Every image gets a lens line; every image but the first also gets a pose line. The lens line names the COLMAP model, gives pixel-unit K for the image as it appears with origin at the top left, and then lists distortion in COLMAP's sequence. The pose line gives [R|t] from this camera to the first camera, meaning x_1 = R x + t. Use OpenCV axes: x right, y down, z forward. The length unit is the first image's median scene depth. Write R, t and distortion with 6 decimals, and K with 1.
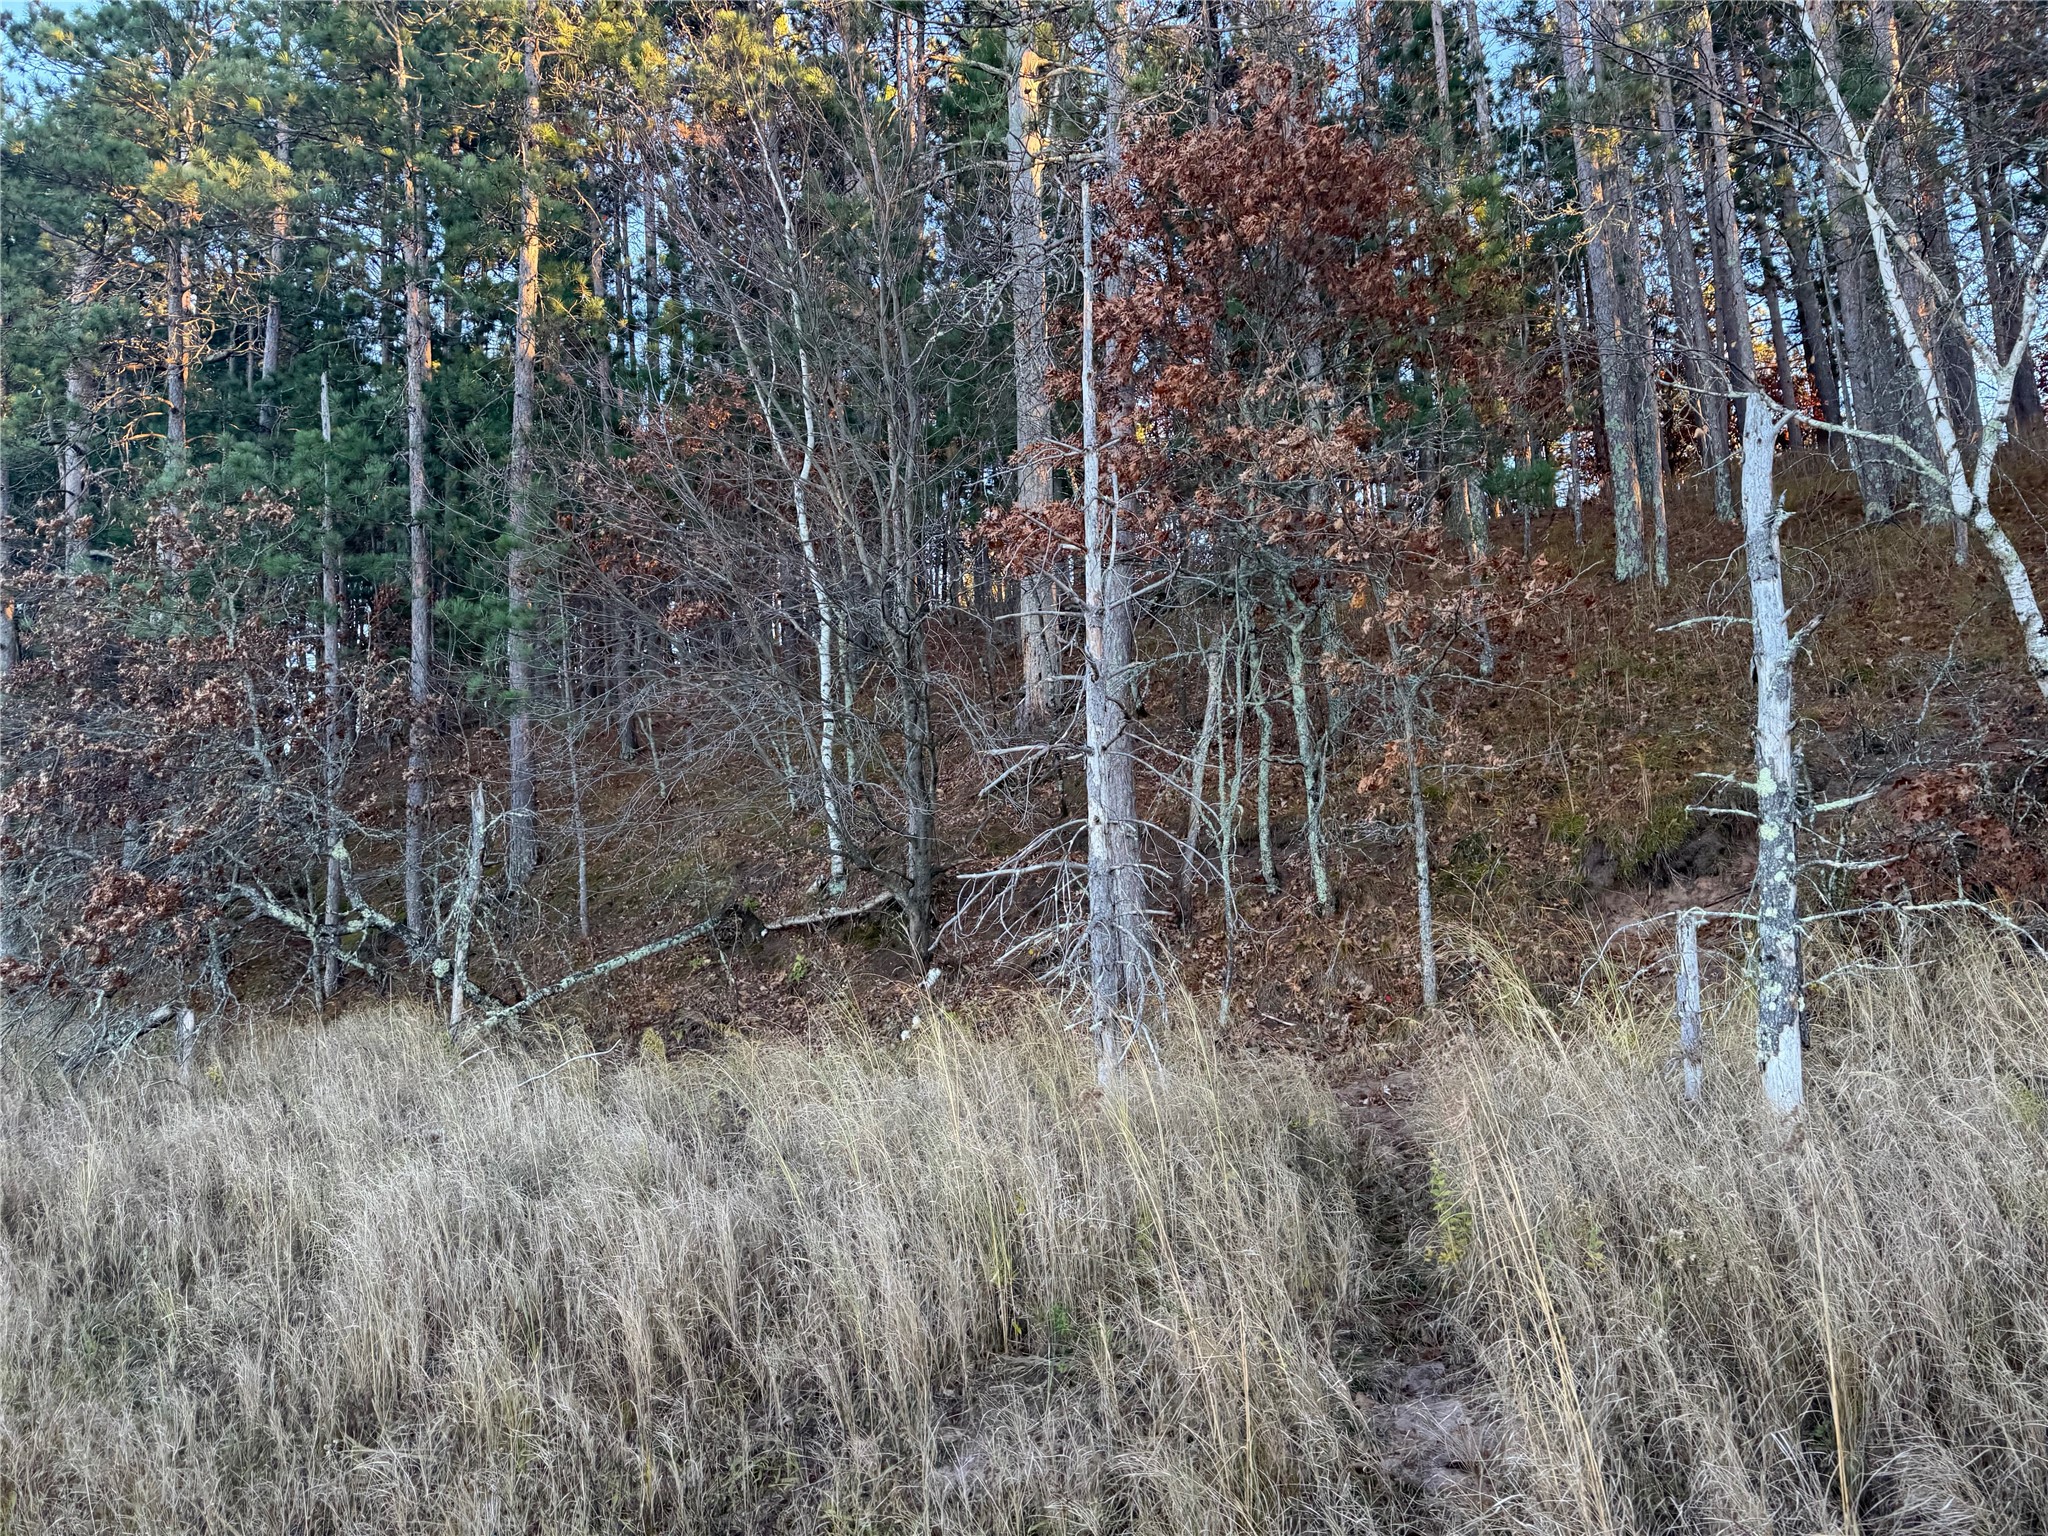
lens RADIAL K [[1380.3, 0, 1028.5], [0, 1380.3, 766.5], [0, 0, 1]] dist [-0.000808, -0.009617]
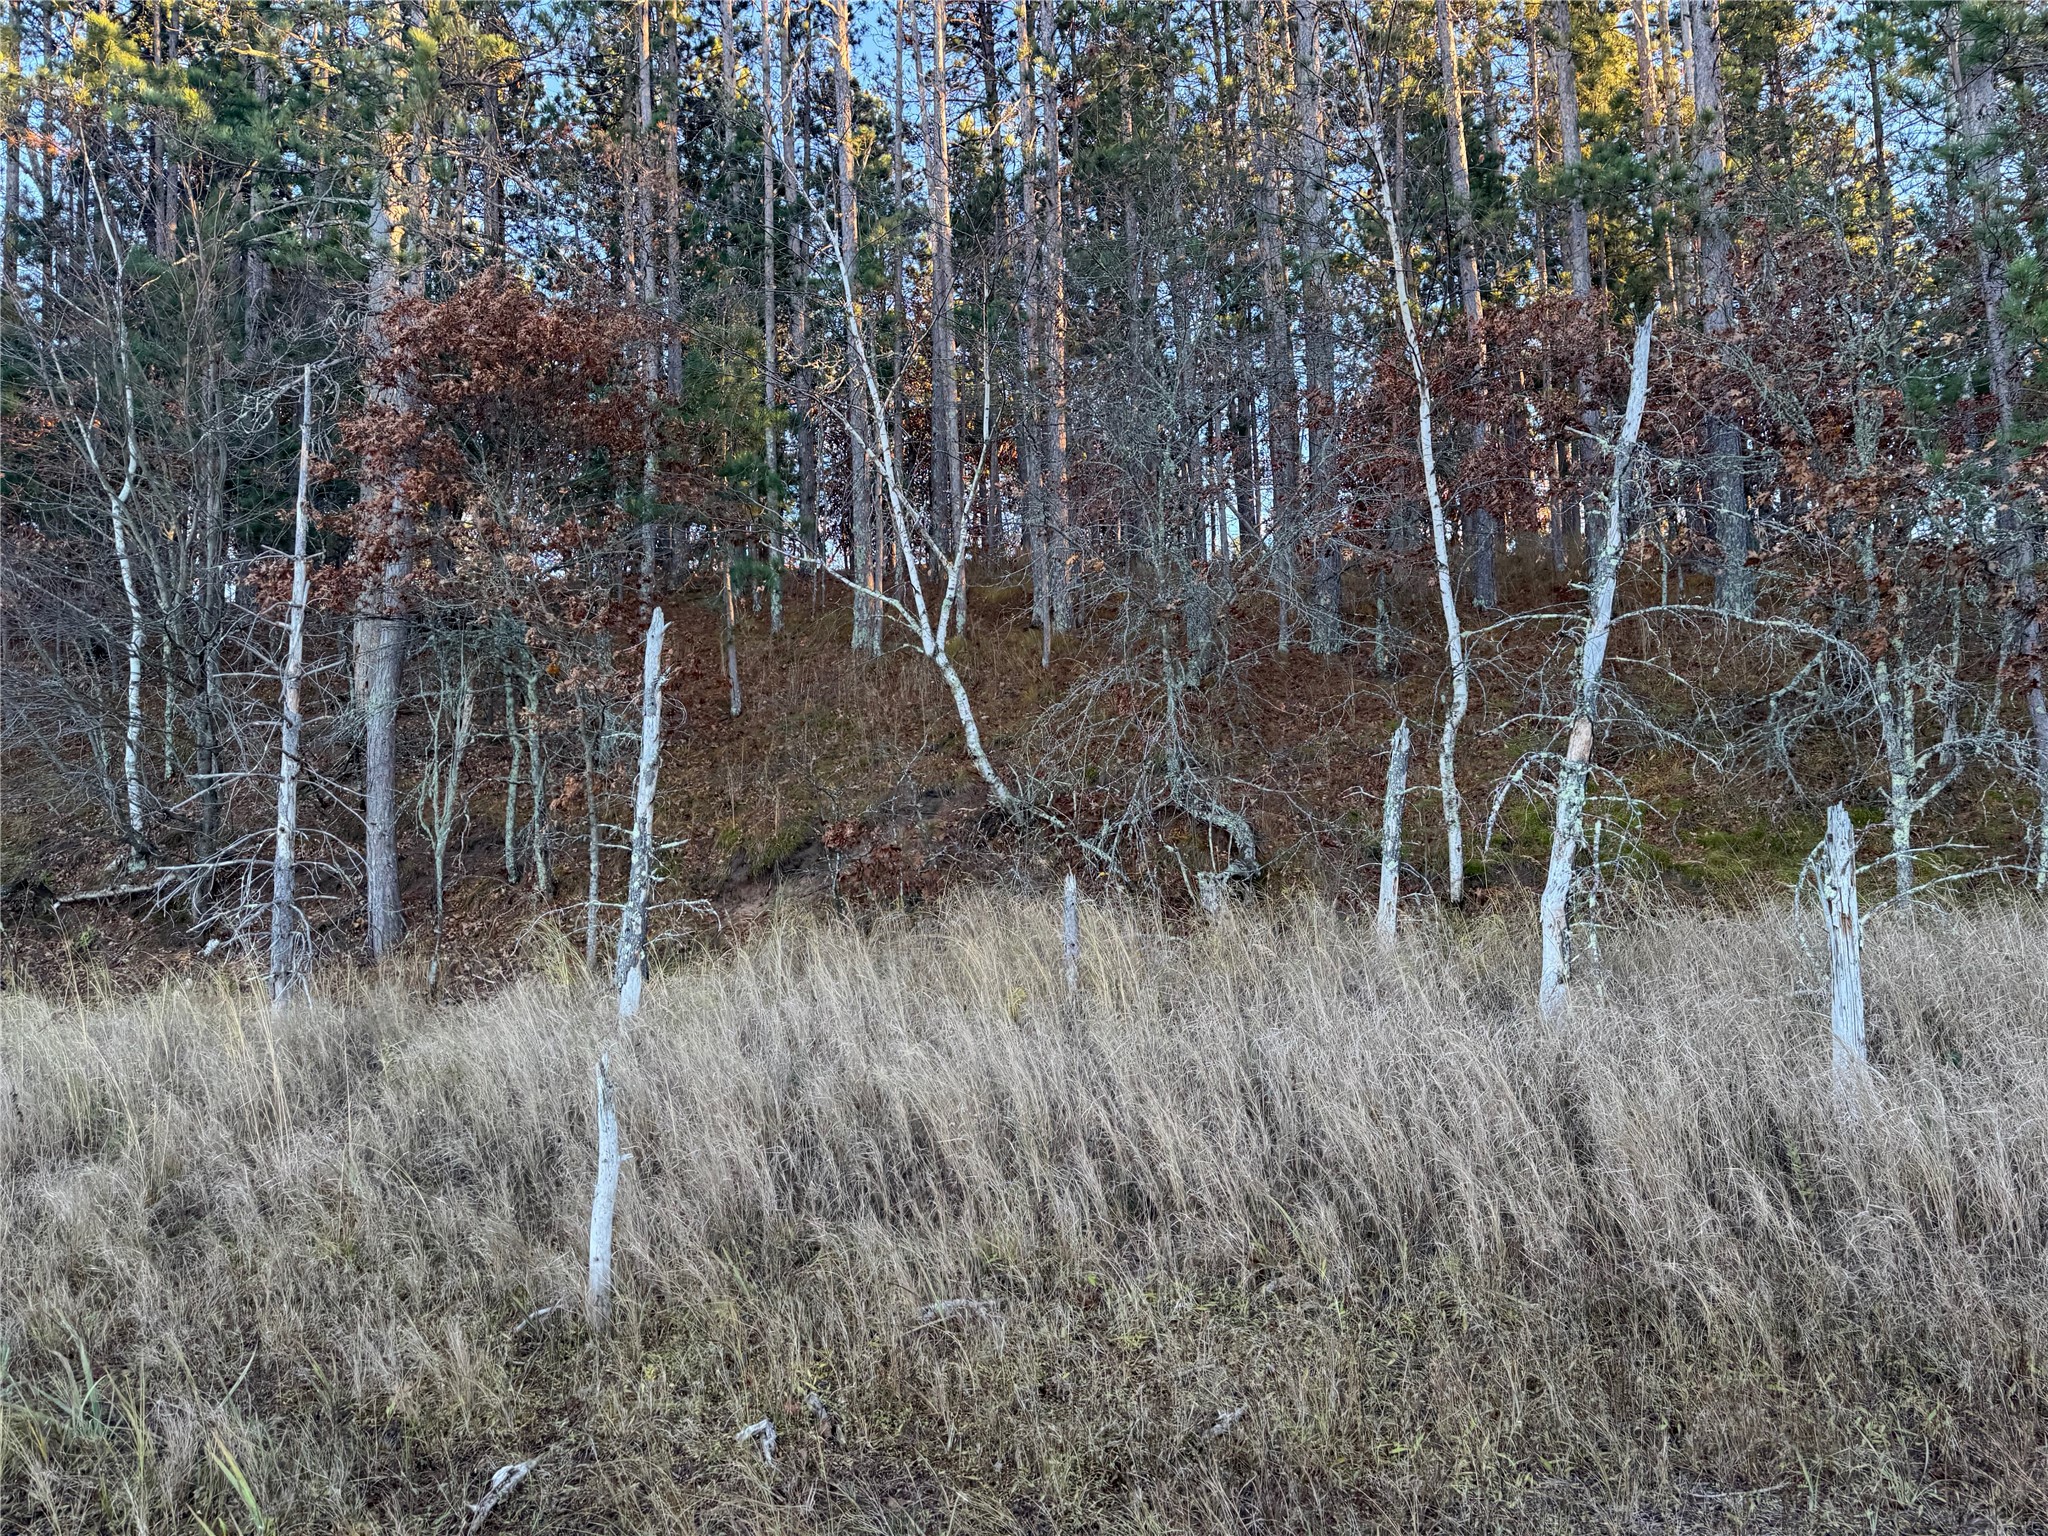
lens RADIAL K [[1380.3, 0, 1028.5], [0, 1380.3, 766.5], [0, 0, 1]] dist [-0.000808, -0.009617]
pose [[0.933344, 0.054251, 0.354860, 0.228284], [-0.058524, 0.998285, 0.001313, -0.063827], [-0.354180, -0.021993, 0.934919, -0.517783]]
